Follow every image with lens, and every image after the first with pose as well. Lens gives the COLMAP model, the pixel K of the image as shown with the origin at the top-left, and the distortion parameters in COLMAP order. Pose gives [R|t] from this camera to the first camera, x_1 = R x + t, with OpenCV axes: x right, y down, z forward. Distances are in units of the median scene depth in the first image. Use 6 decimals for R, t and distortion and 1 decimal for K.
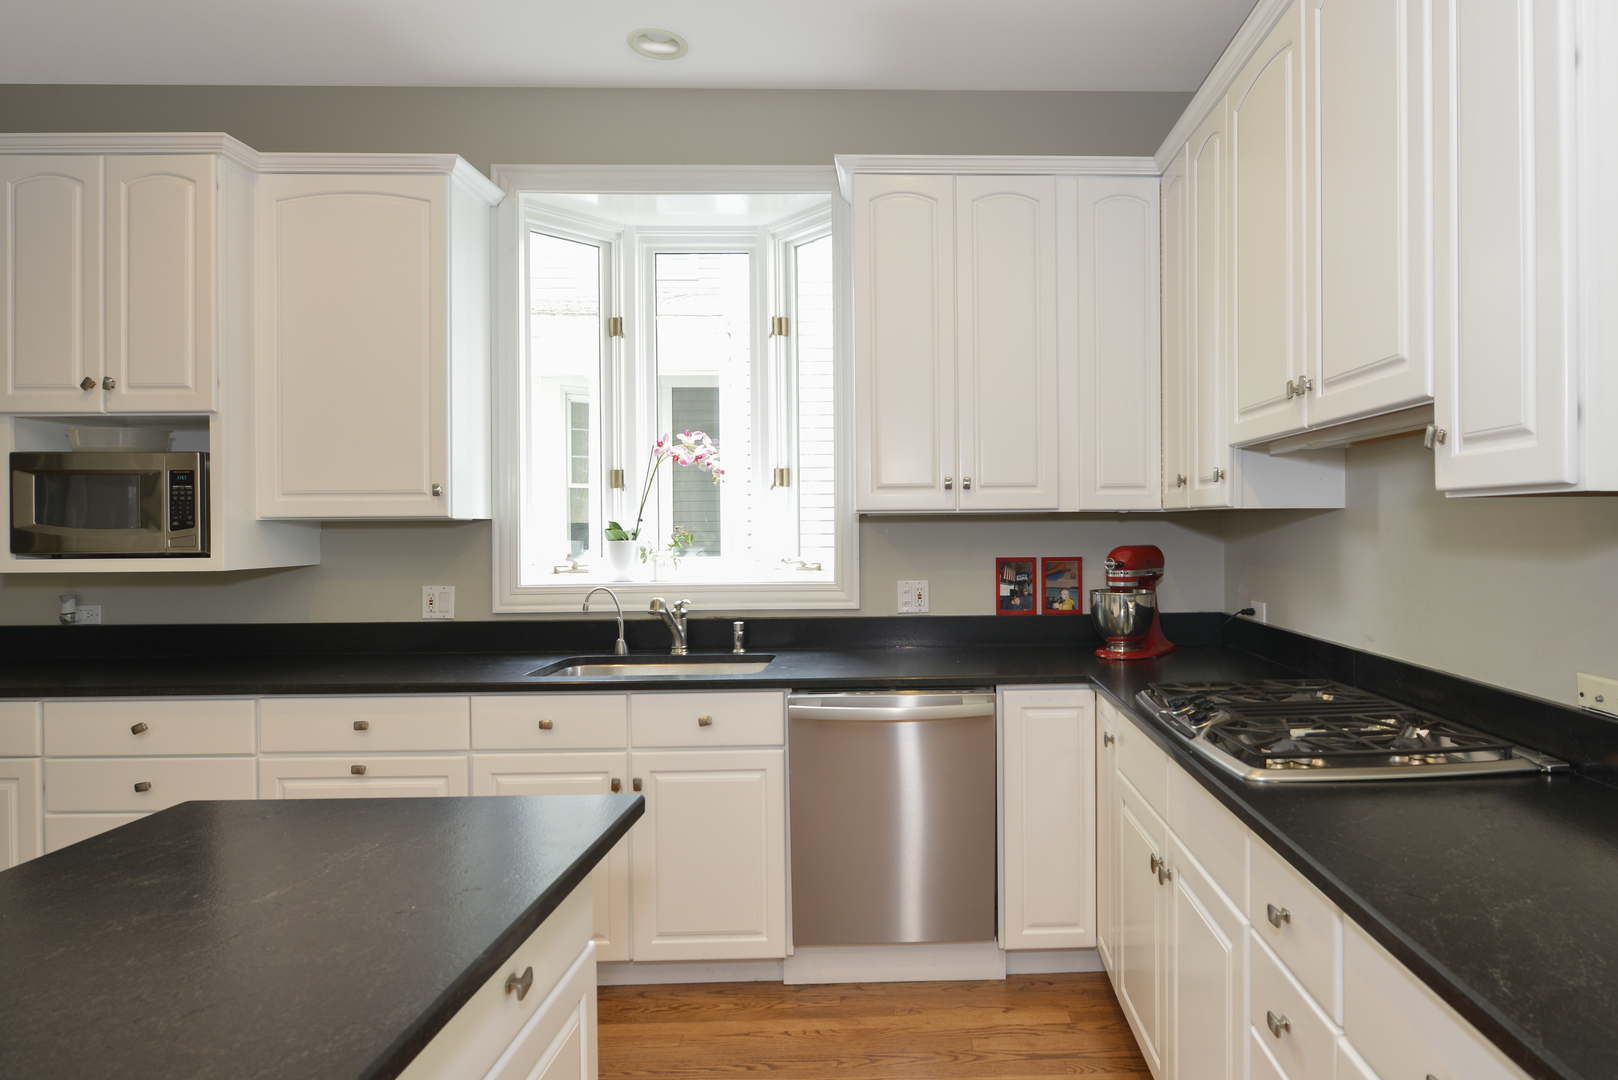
lens RADIAL K [[928.4, 0, 867.2], [0, 928.4, 550.5], [0, 0, 1]] dist [-0.013959, -0.001004]
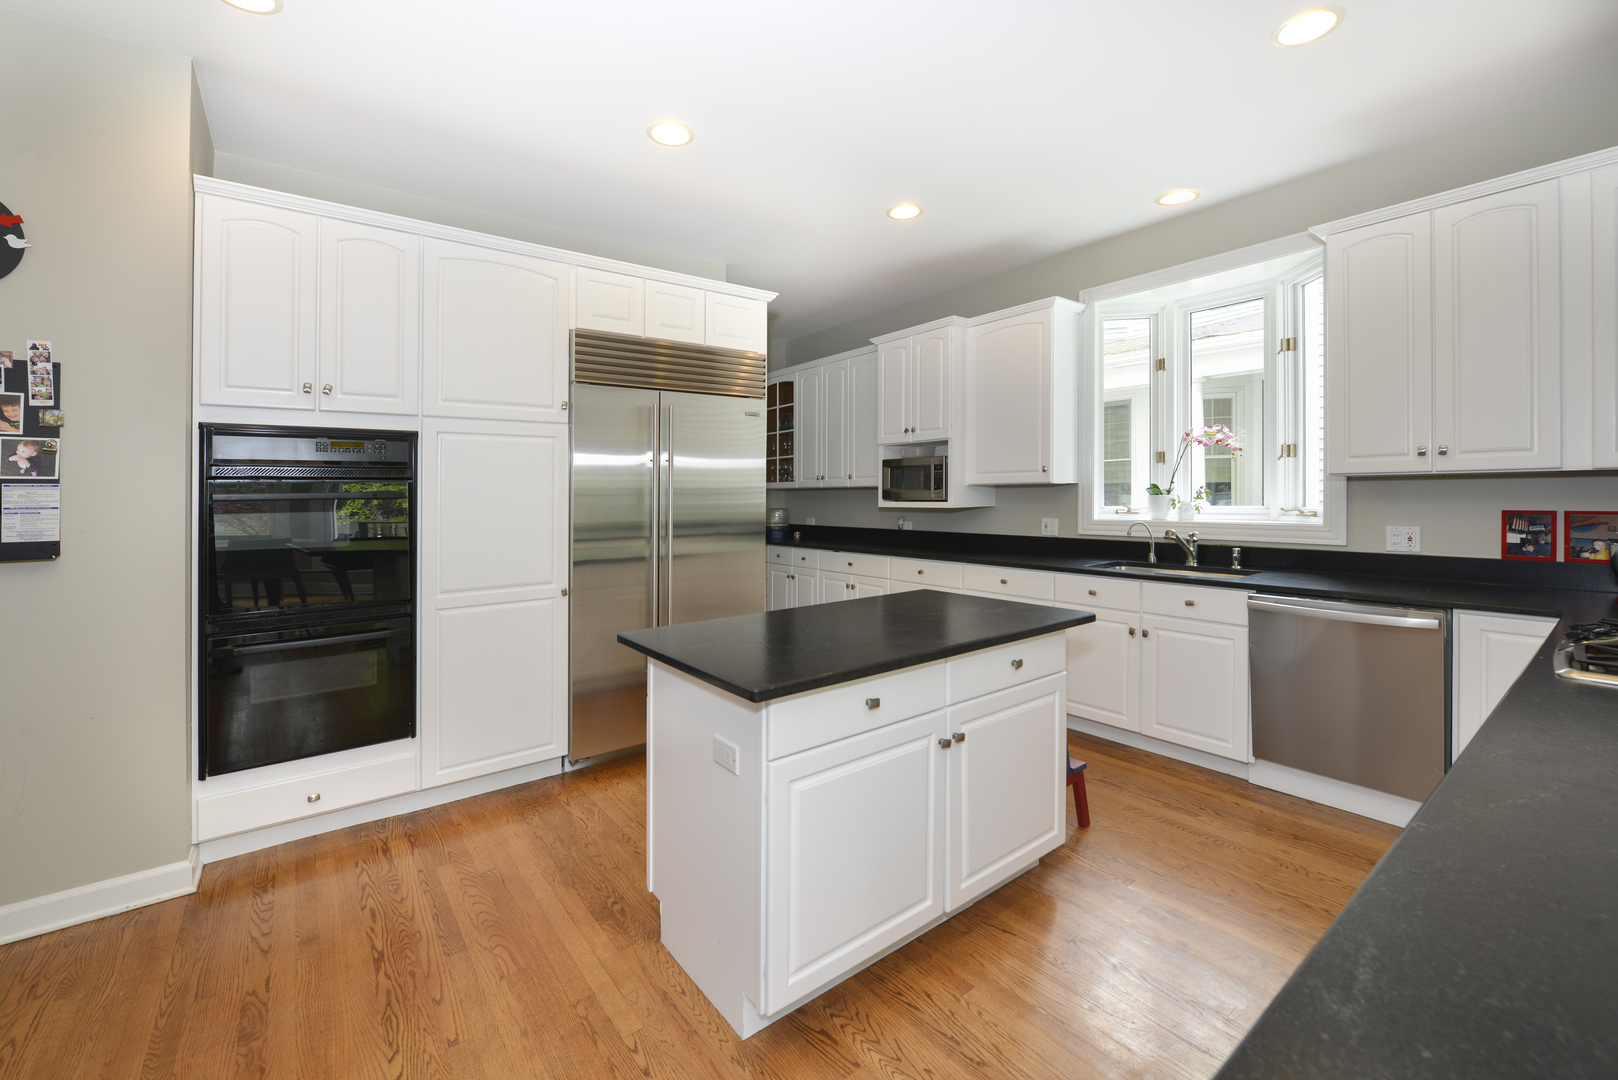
lens RADIAL K [[616.4, 0, 774.1], [0, 616.4, 500.9], [0, 0, 1]] dist [-0.007684, -0.000764]
pose [[0.590644, 0.009835, -0.806872, 0.229440], [-0.011632, 0.999926, 0.003674, 0.004026], [0.806848, 0.007215, 0.590715, -0.216449]]
